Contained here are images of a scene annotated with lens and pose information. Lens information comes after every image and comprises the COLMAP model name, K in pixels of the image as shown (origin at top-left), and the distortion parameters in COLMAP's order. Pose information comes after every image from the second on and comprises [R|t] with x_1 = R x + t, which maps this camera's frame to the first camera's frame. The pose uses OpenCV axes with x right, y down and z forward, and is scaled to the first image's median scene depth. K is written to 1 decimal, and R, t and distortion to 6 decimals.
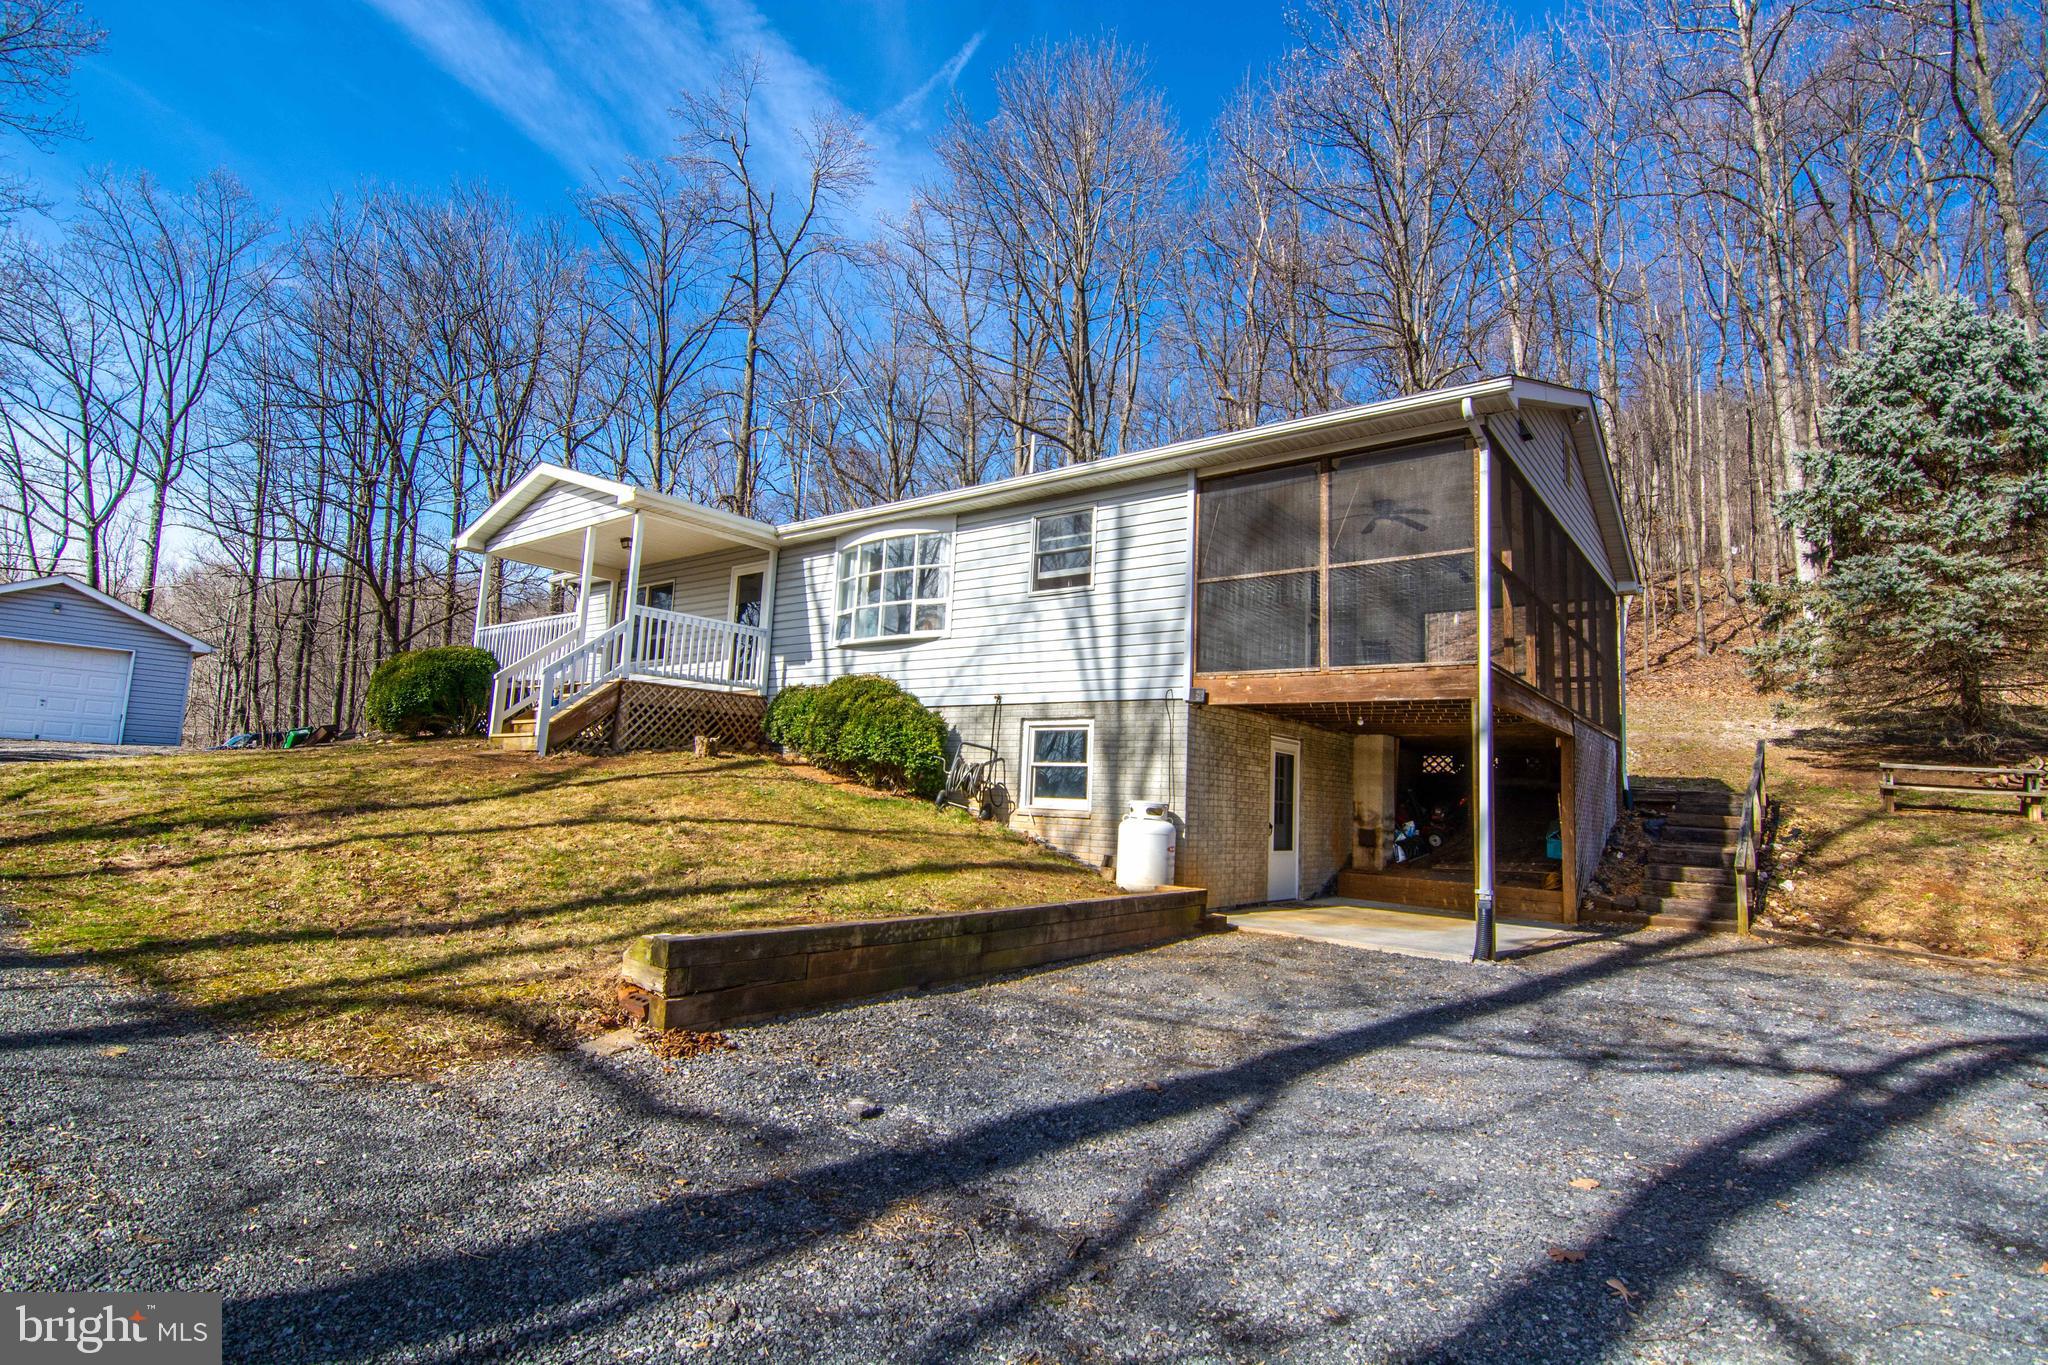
lens RADIAL K [[1000.9, 0, 1017.0], [0, 1000.9, 668.8], [0, 0, 1]] dist [-0.008292, -0.008309]
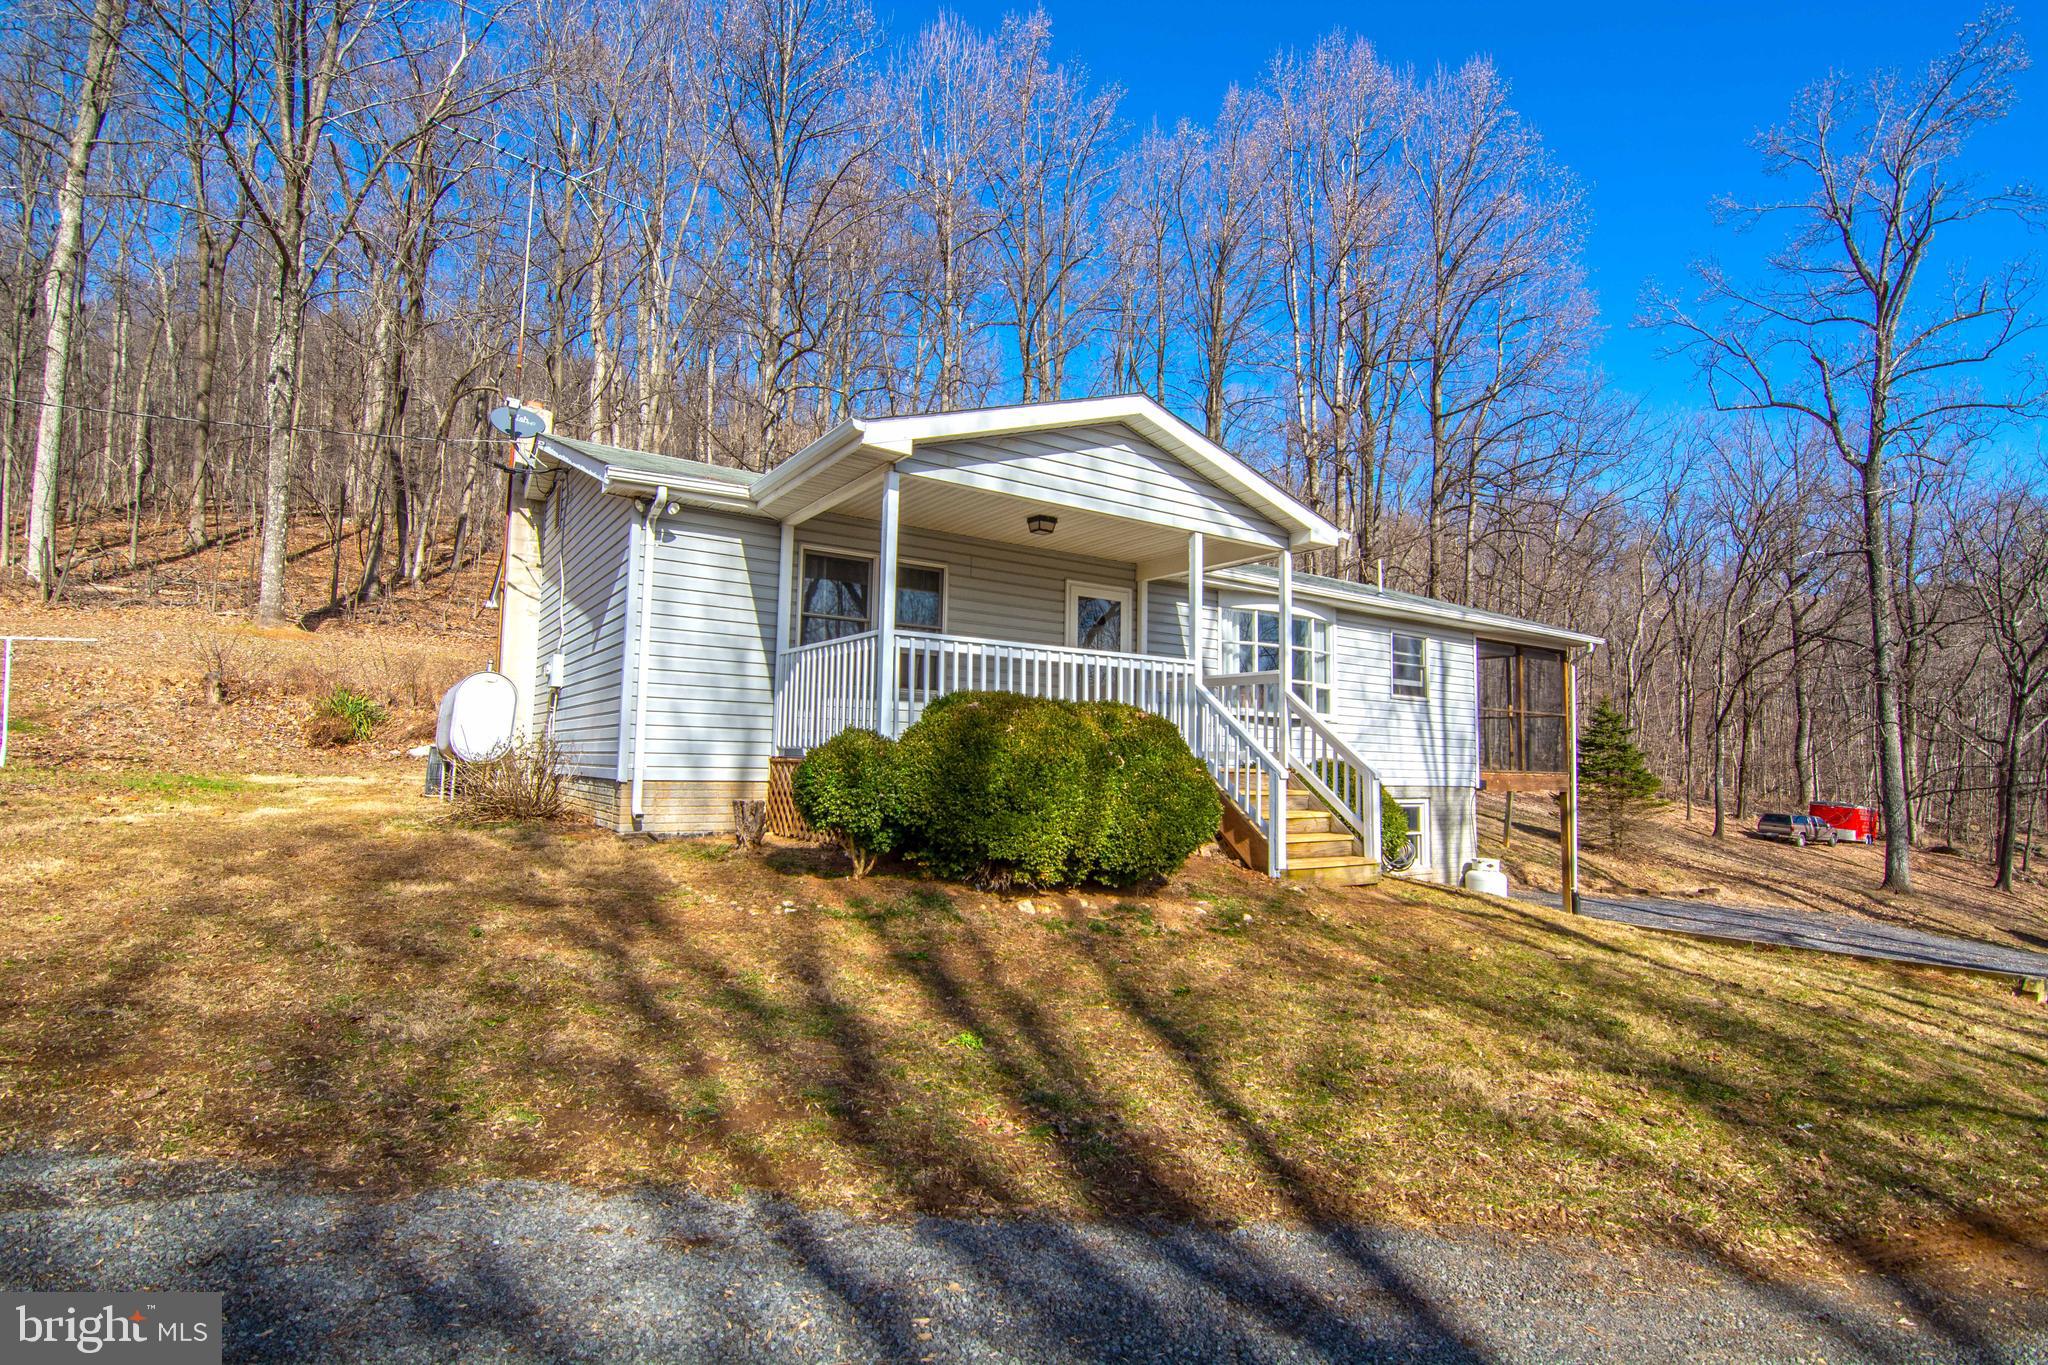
lens RADIAL K [[1000.9, 0, 1017.0], [0, 1000.9, 668.8], [0, 0, 1]] dist [-0.008292, -0.008309]
pose [[0.314081, 0.050227, 0.948067, -1.221363], [-0.136036, 0.990676, -0.007418, -0.033683], [-0.939600, -0.126641, 0.317985, 0.983818]]
